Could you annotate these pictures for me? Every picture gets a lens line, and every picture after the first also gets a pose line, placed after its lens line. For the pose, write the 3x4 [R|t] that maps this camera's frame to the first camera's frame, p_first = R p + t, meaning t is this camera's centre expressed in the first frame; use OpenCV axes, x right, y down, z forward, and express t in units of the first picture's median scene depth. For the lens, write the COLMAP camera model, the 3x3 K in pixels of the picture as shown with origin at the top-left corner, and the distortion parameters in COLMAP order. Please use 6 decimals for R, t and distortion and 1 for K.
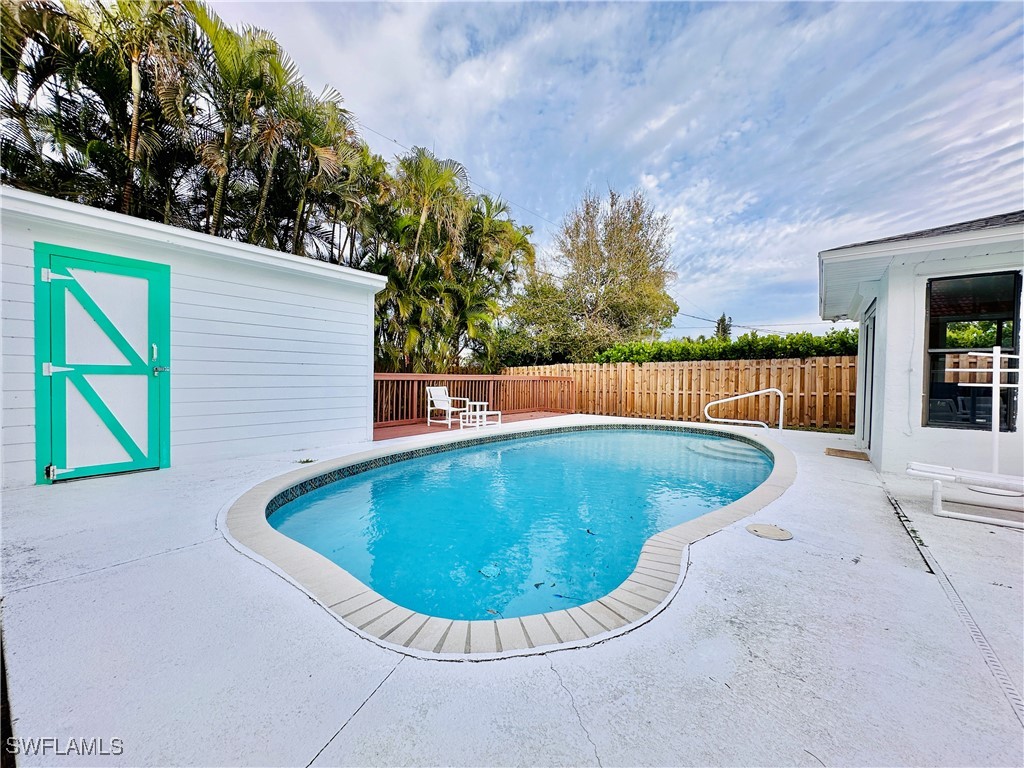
lens RADIAL K [[408.9, 0, 512.0], [0, 408.9, 384.0], [0, 0, 1]] dist [-0.001729, -0.000026]
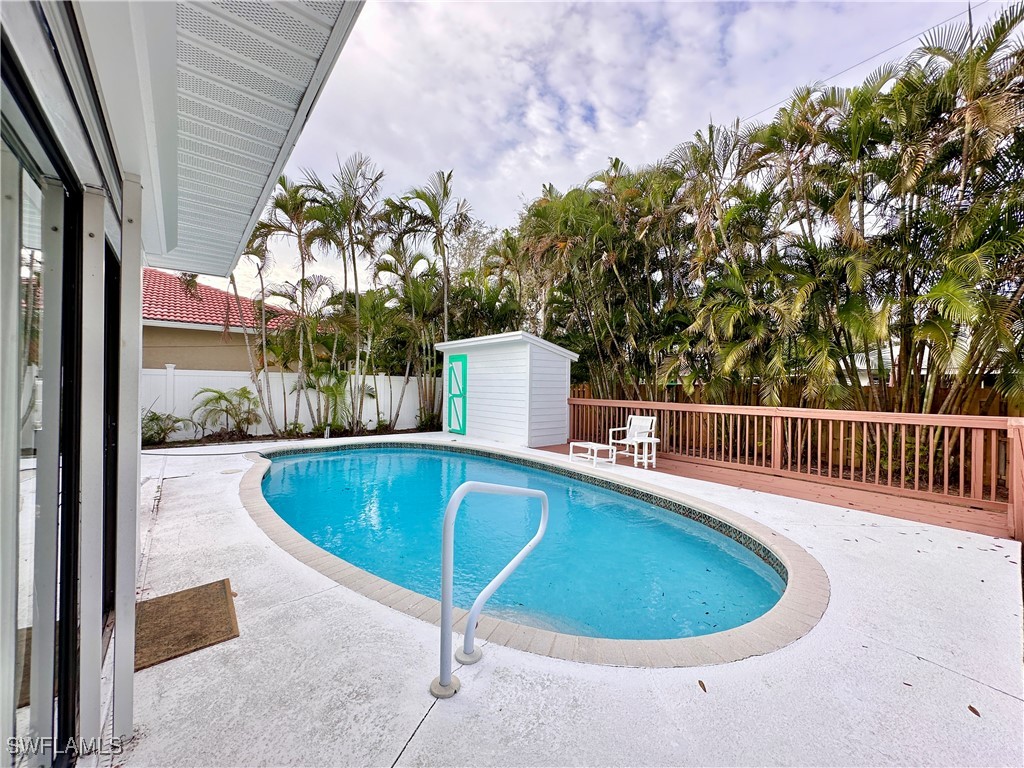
lens RADIAL K [[408.9, 0, 512.0], [0, 408.9, 384.0], [0, 0, 1]] dist [-0.001729, -0.000026]
pose [[-0.228639, -0.026076, -0.973162, 0.818784], [-0.039937, 0.999051, -0.017387, -0.038586], [0.972692, 0.034890, -0.229463, 0.973628]]
